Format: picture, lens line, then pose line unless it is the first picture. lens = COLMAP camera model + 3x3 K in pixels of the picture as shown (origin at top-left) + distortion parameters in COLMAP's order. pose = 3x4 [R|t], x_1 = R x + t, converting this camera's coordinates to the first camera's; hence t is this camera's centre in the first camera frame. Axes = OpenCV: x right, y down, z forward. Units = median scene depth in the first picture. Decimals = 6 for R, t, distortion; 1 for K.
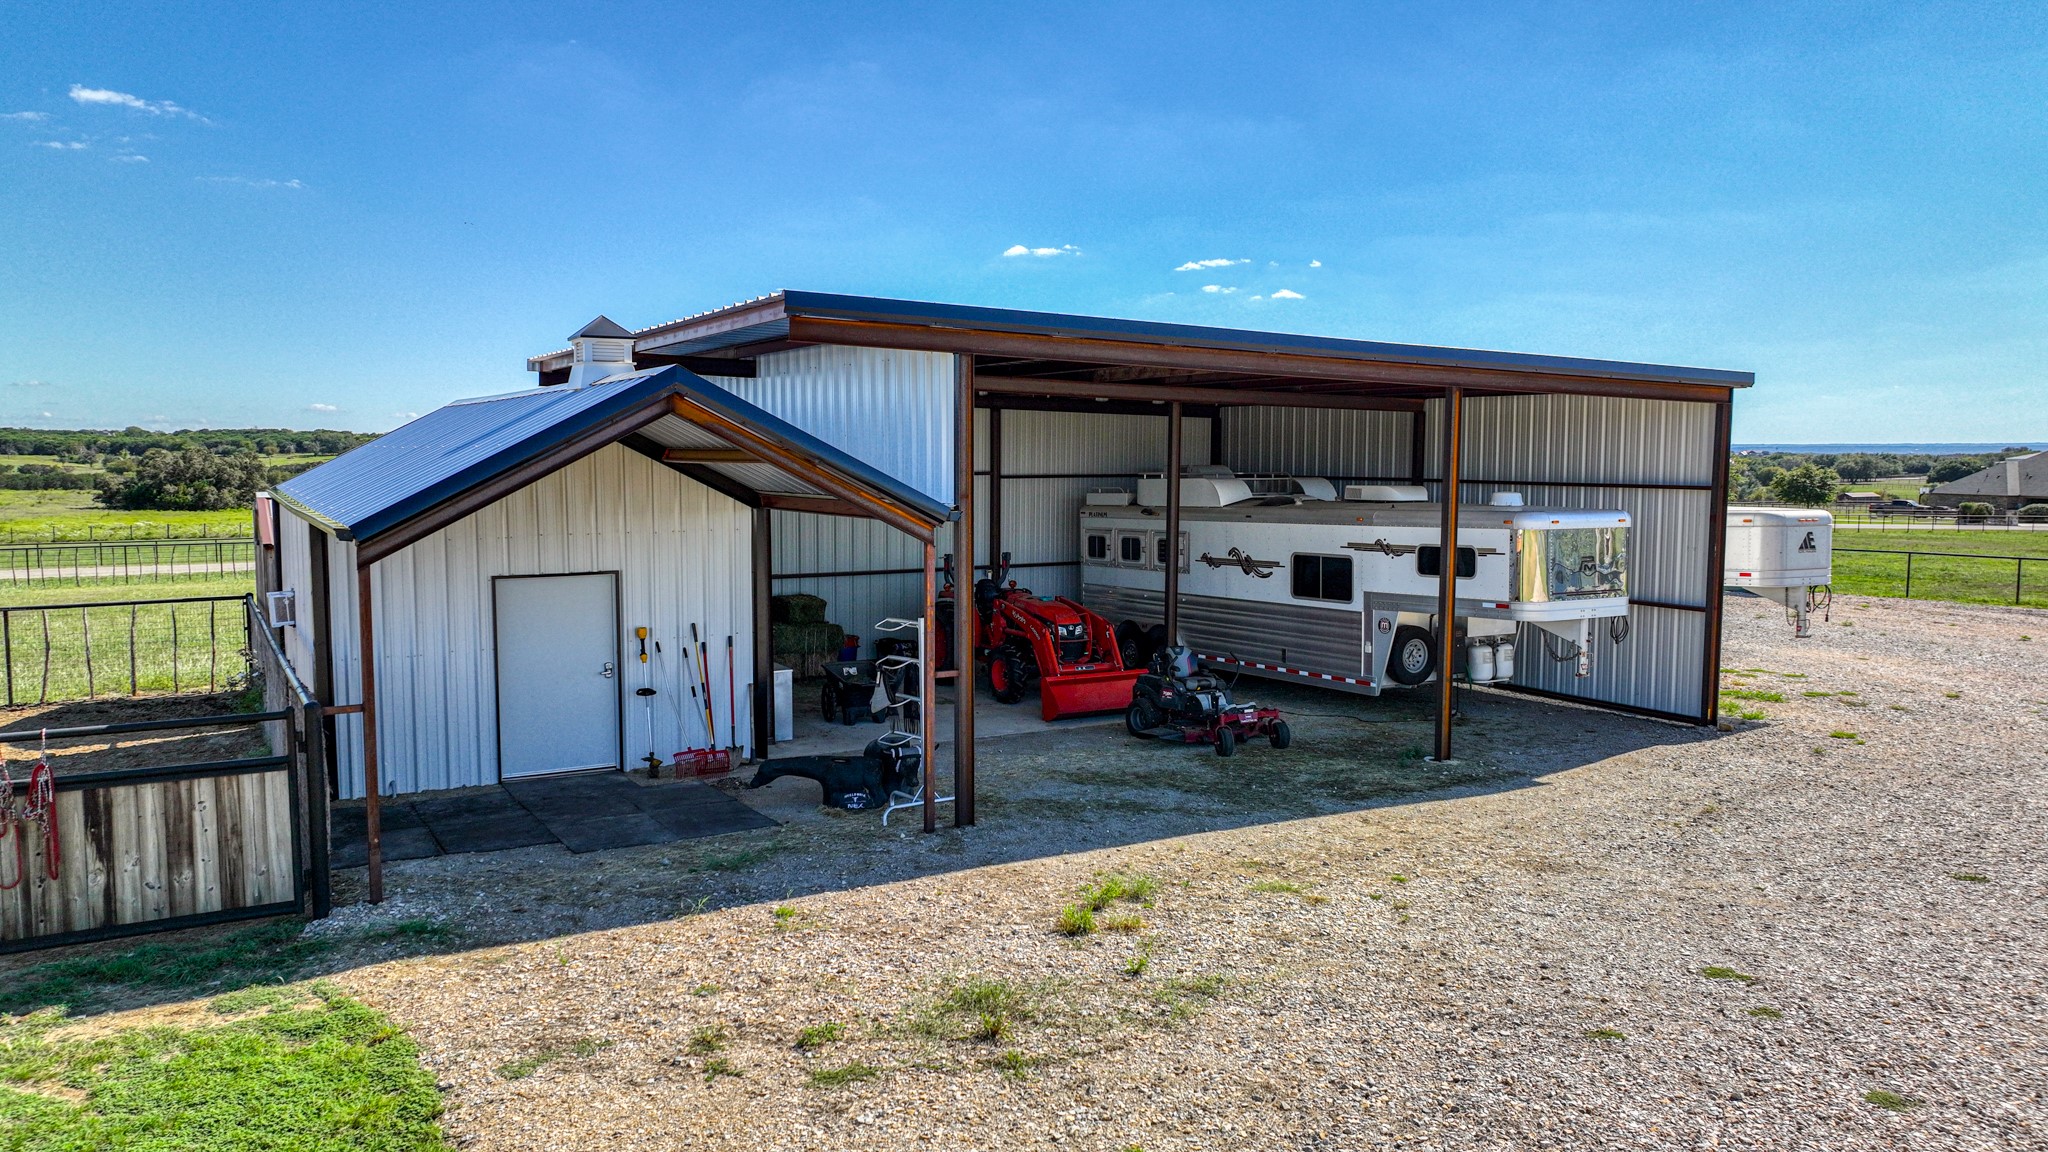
lens RADIAL K [[1436.0, 0, 1018.6], [0, 1436.0, 573.4], [0, 0, 1]] dist [0.003610, 0.012743]
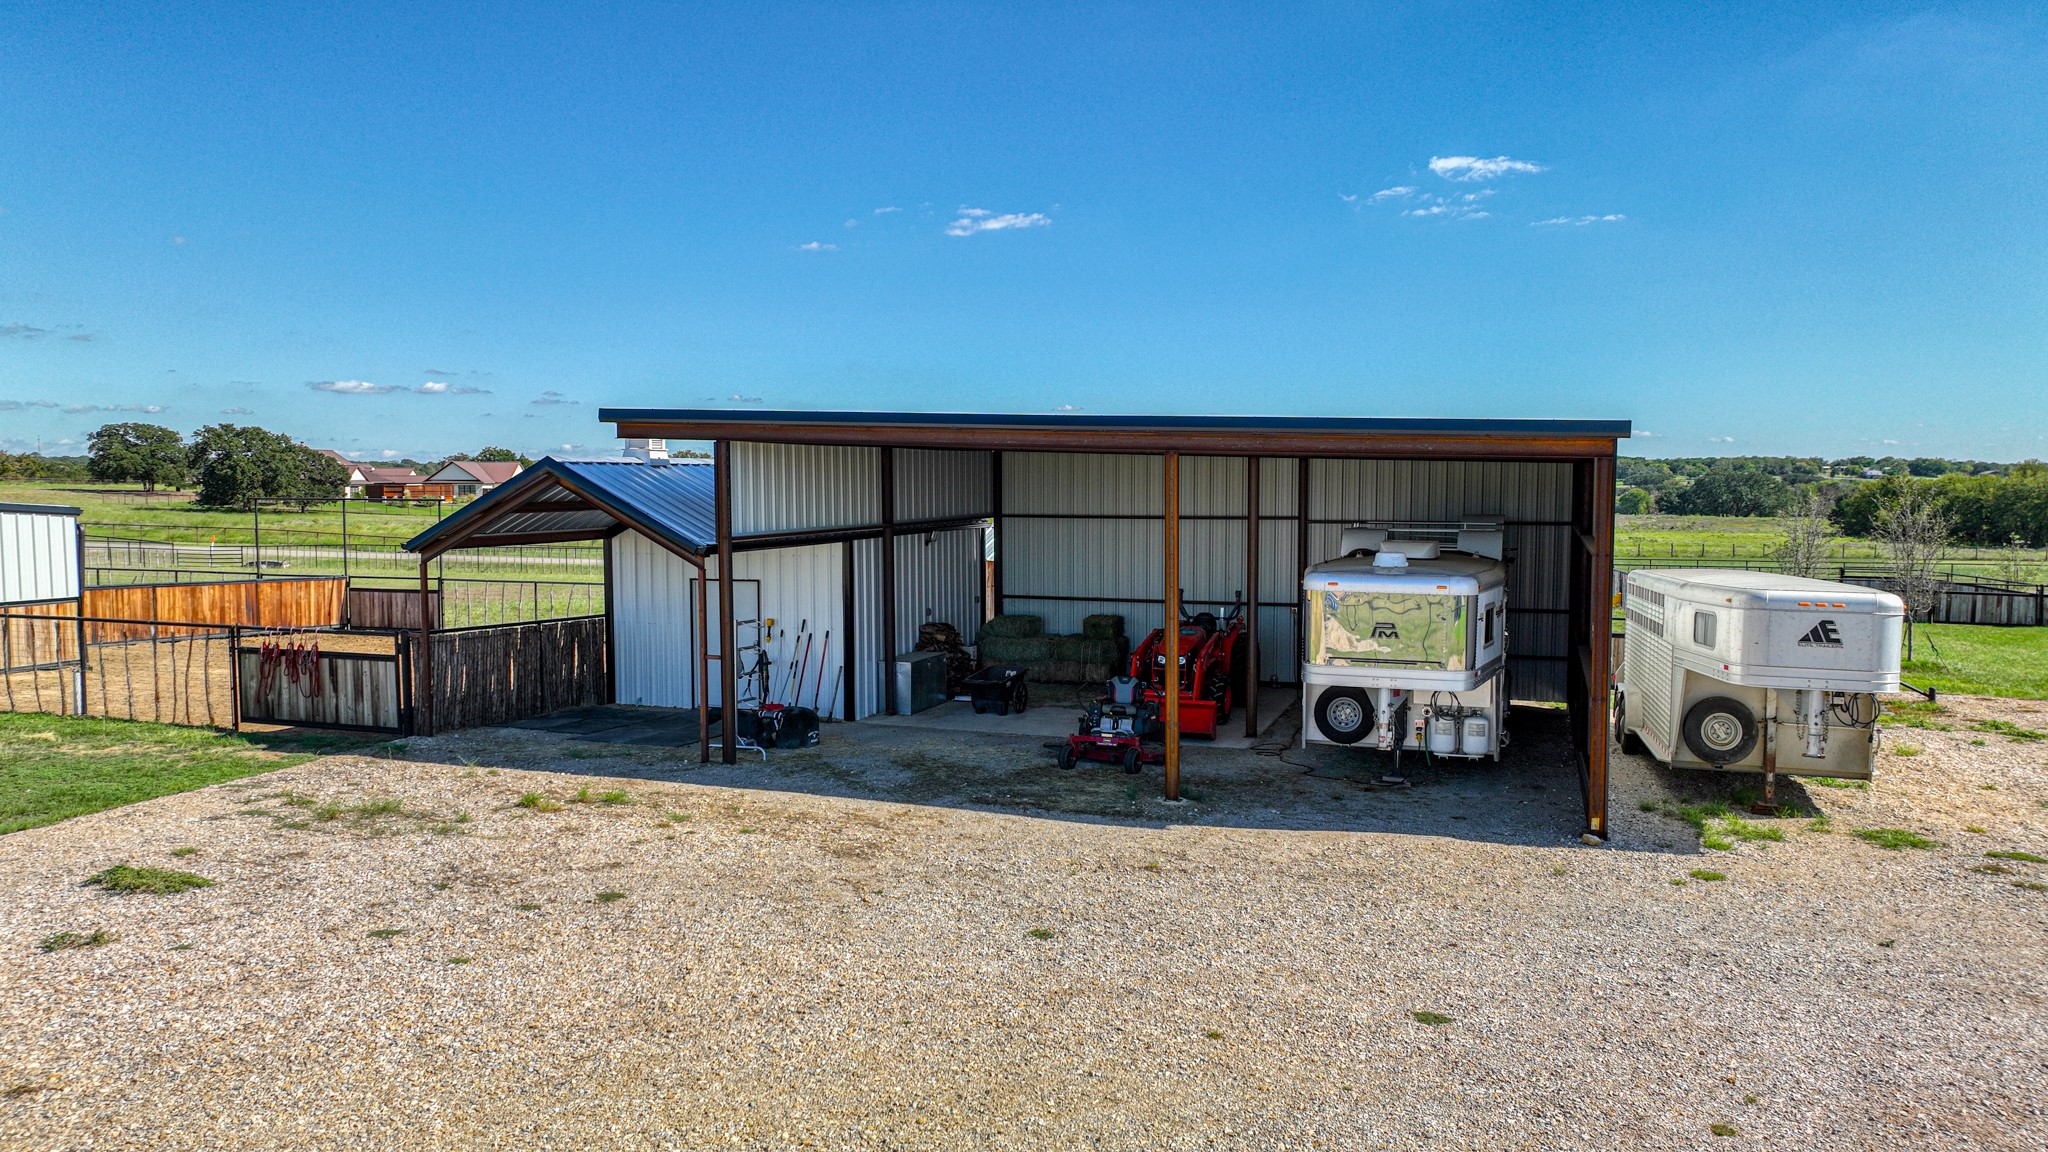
lens RADIAL K [[1436.0, 0, 1018.6], [0, 1436.0, 573.4], [0, 0, 1]] dist [0.003610, 0.012743]
pose [[0.654130, 0.050627, -0.754686, 0.959687], [-0.061453, 0.998016, 0.013686, -0.042885], [0.753882, 0.037426, 0.655943, 0.195721]]
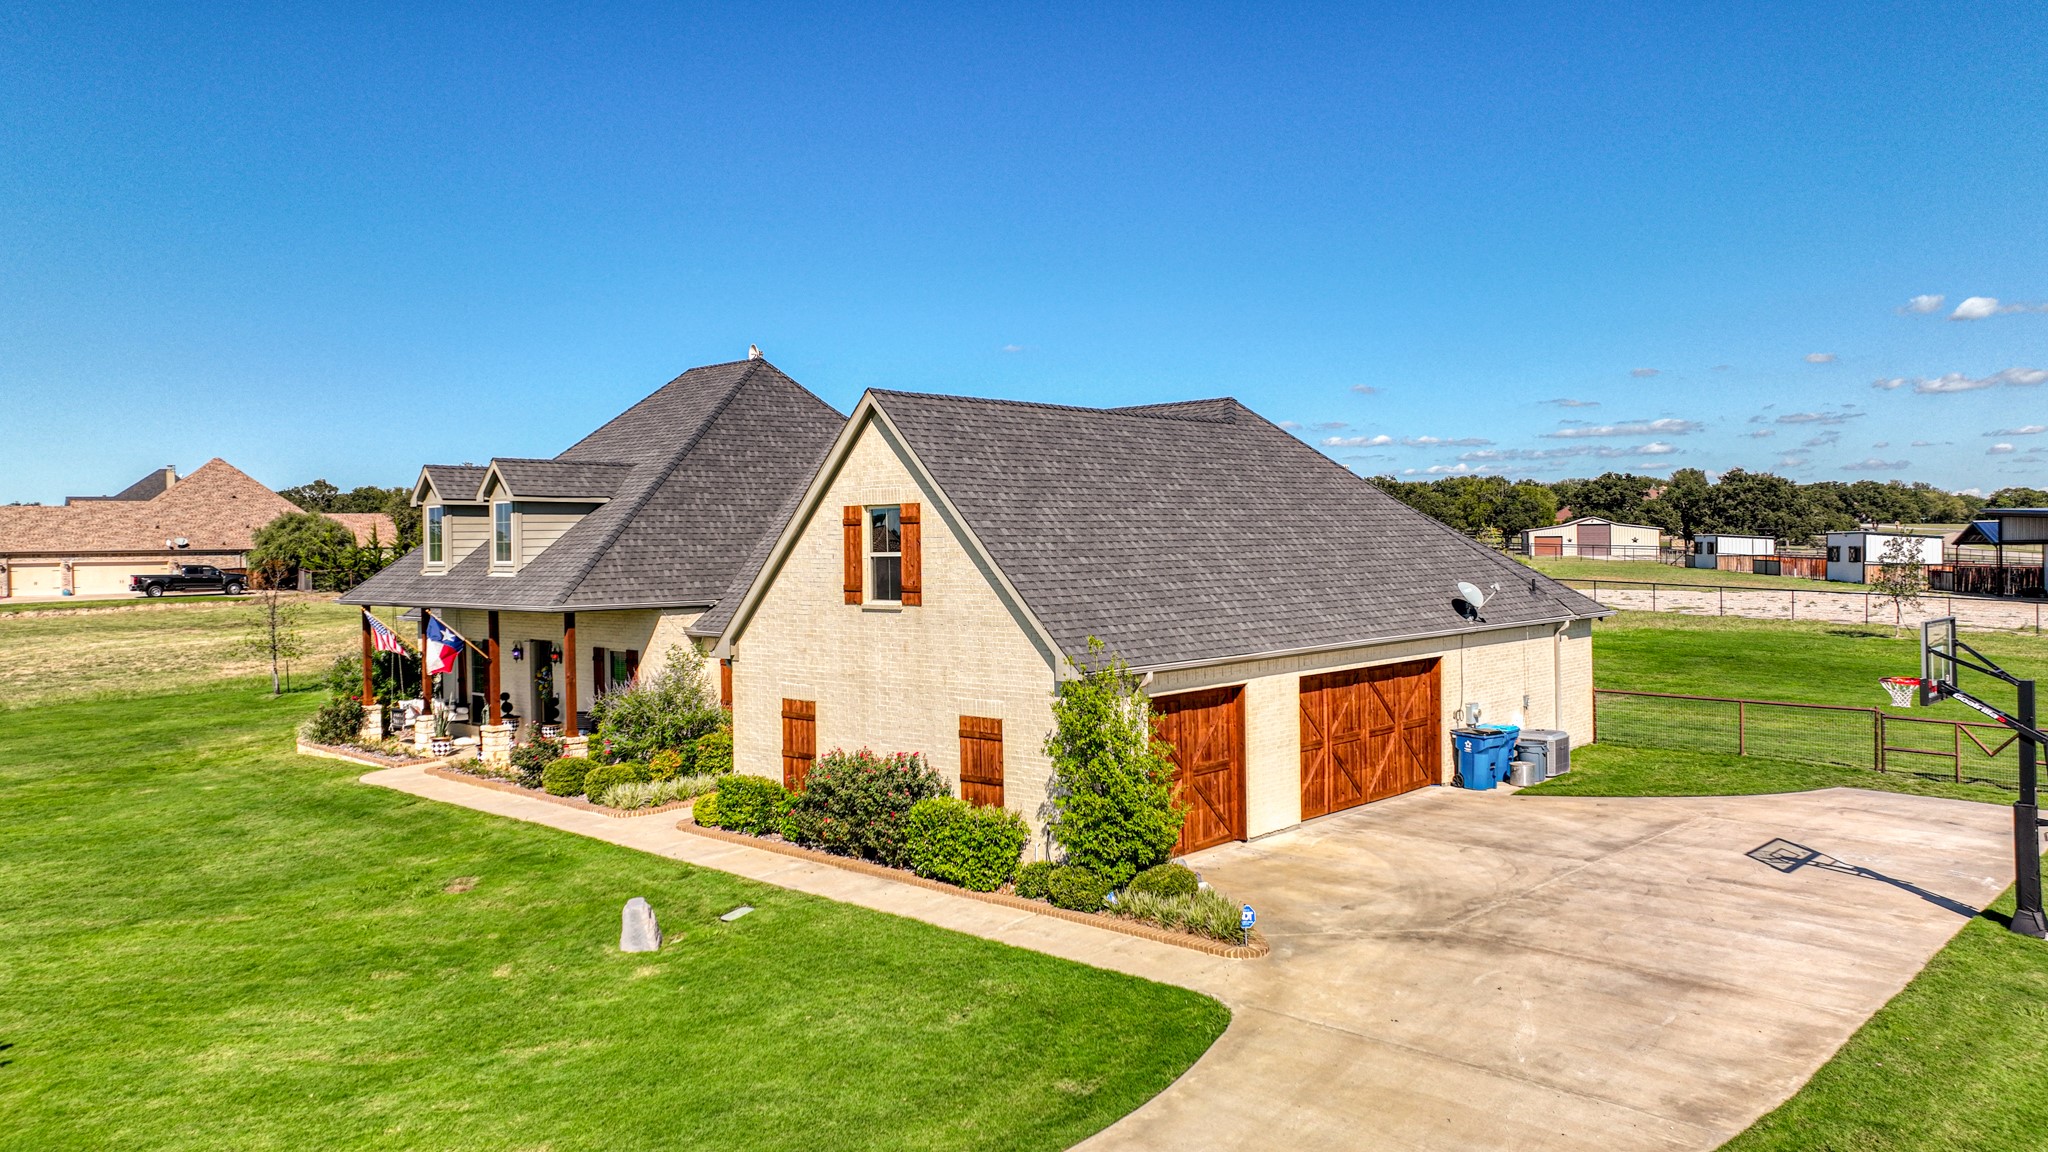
lens RADIAL K [[1436.0, 0, 1018.6], [0, 1436.0, 573.4], [0, 0, 1]] dist [0.003610, 0.012743]
pose [[-0.637679, 0.027616, -0.769807, 5.446318], [-0.048376, 0.995949, 0.075801, -0.133064], [0.768782, 0.085577, -0.633759, 1.260595]]
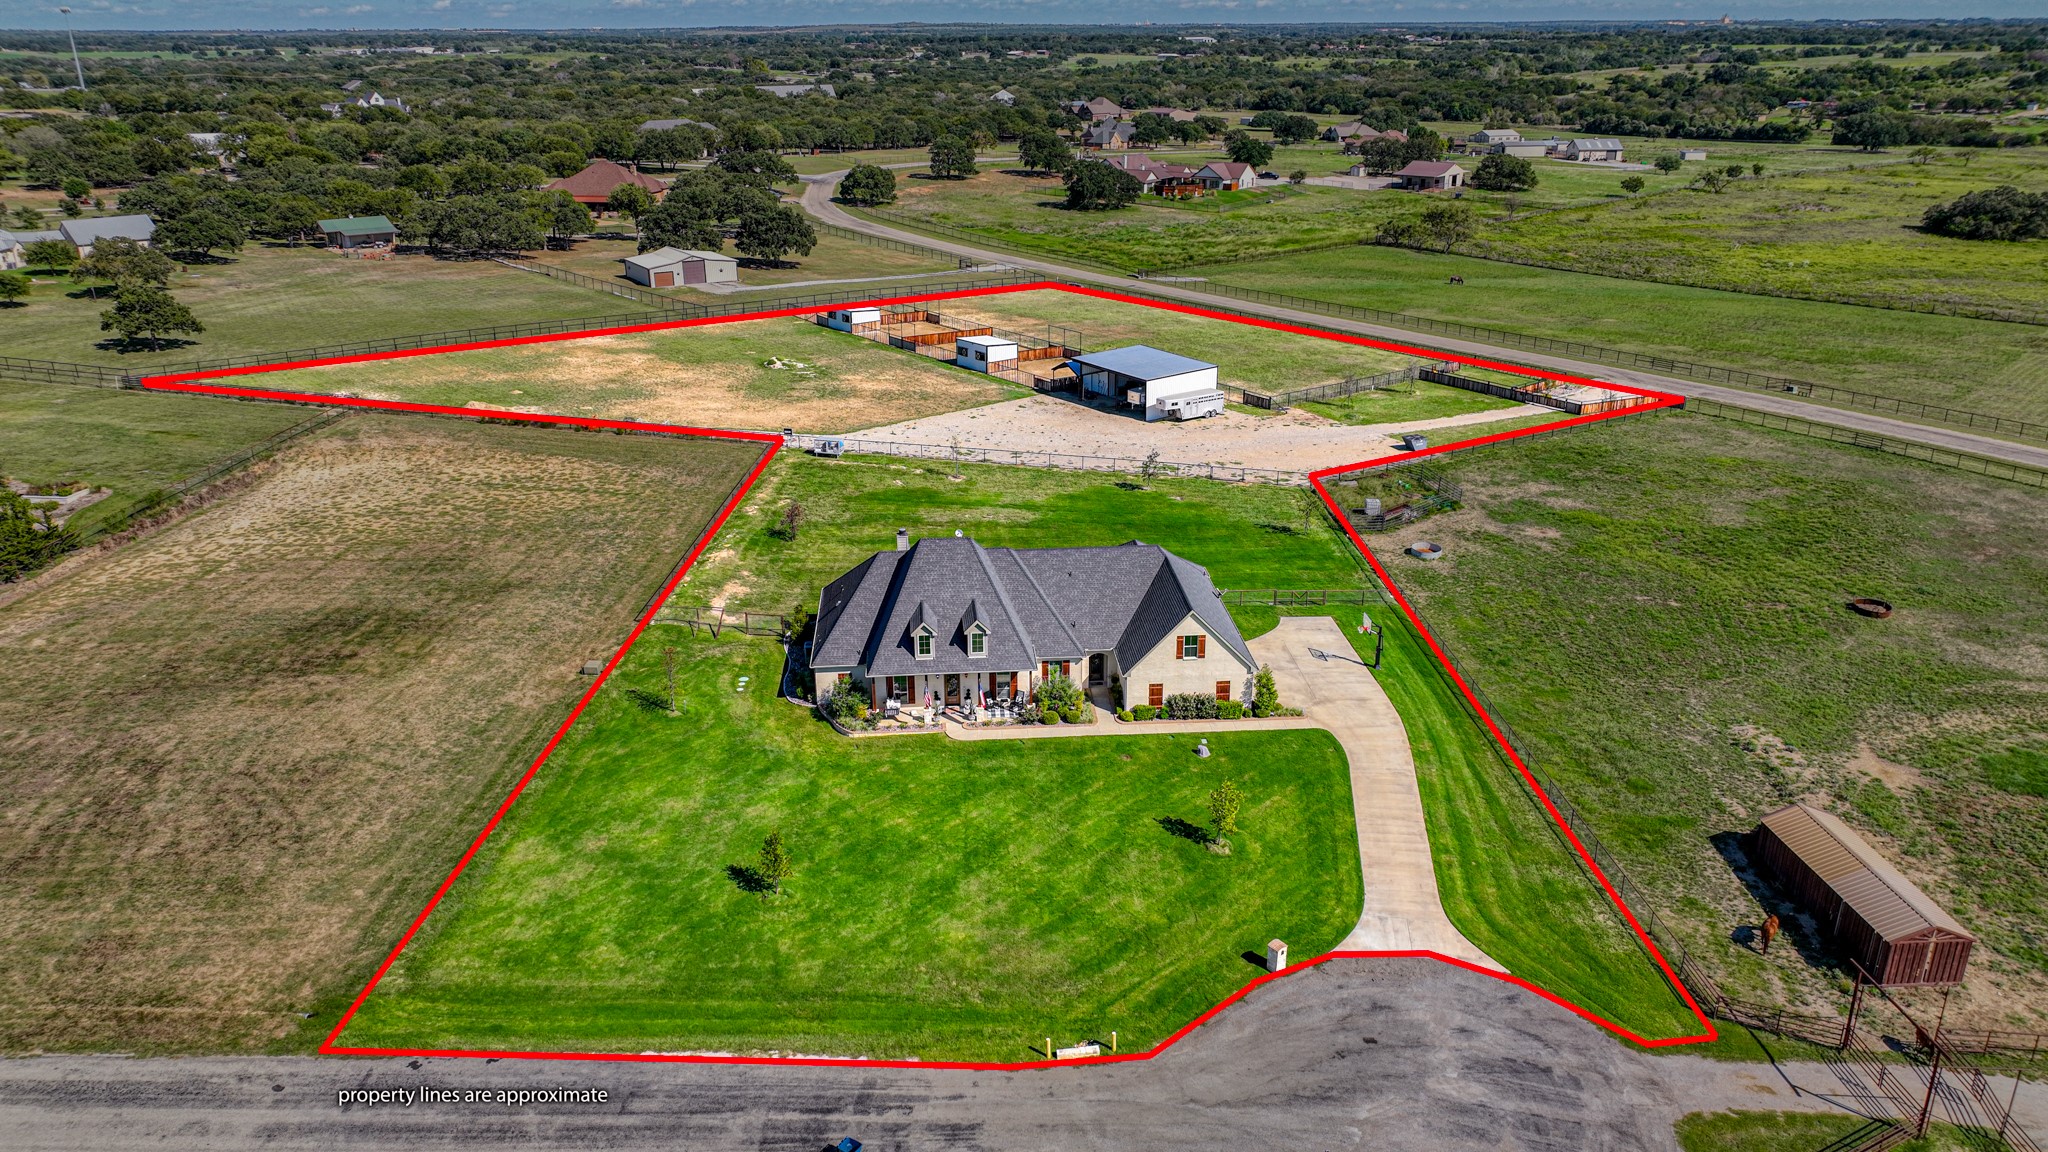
lens RADIAL K [[1436.0, 0, 1018.6], [0, 1436.0, 573.4], [0, 0, 1]] dist [0.003610, 0.012743]
pose [[0.139788, 0.350072, -0.926234, 9.151371], [-0.072988, 0.936516, 0.342943, -2.033966], [0.987488, 0.019665, 0.156465, -1.112407]]
